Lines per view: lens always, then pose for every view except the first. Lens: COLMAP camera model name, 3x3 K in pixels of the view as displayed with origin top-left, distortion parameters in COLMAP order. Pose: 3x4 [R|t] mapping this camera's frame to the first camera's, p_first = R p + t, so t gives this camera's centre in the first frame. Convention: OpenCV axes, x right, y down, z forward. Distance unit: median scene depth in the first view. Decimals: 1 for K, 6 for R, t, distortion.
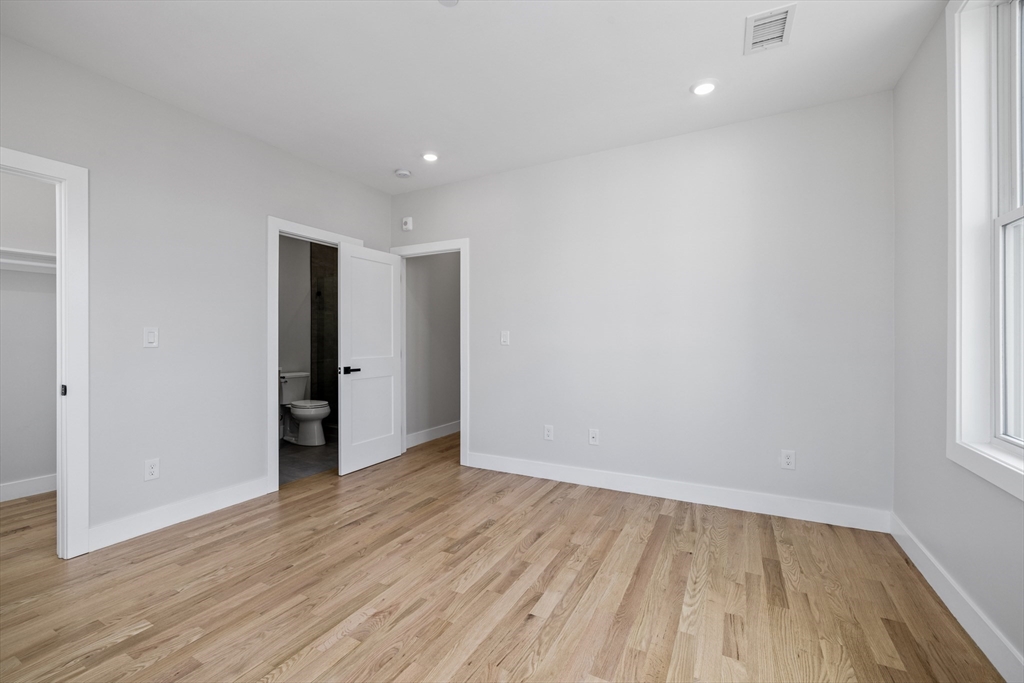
lens RADIAL K [[432.2, 0, 493.0], [0, 432.2, 336.6], [0, 0, 1]] dist [0.002391, 0.000586]
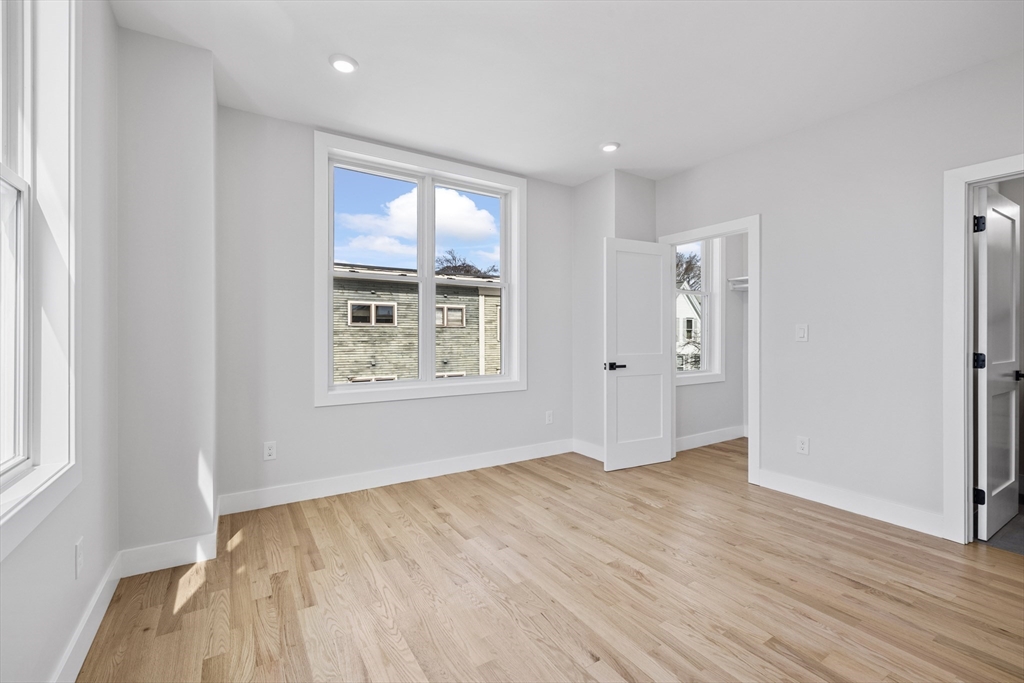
lens RADIAL K [[436.9, 0, 513.5], [0, 436.9, 334.4], [0, 0, 1]] dist [0.000621, -0.000049]
pose [[-0.458480, -0.002055, -0.888702, 0.665810], [0.004550, 0.999979, -0.004660, 0.008266], [0.888693, -0.006180, -0.458461, 0.901021]]
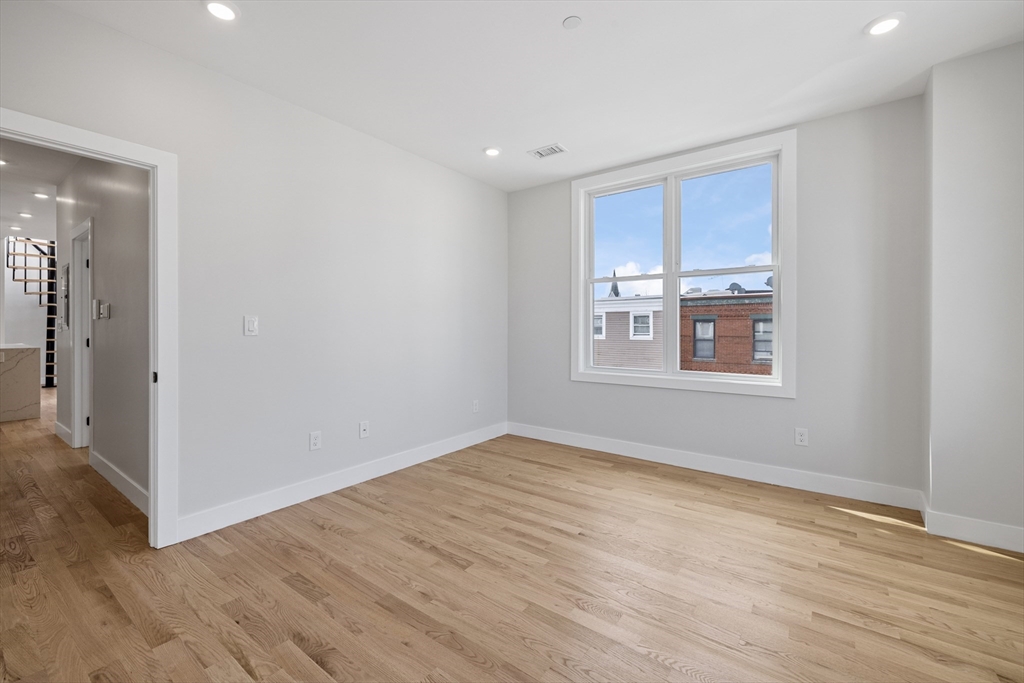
lens RADIAL K [[437.8, 0, 499.3], [0, 437.8, 331.6], [0, 0, 1]] dist [-0.000075, -0.000031]
pose [[0.144296, -0.006747, 0.989512, -0.927351], [-0.005405, 0.999956, 0.007607, 0.005457], [-0.989520, -0.006446, 0.144253, 0.760471]]
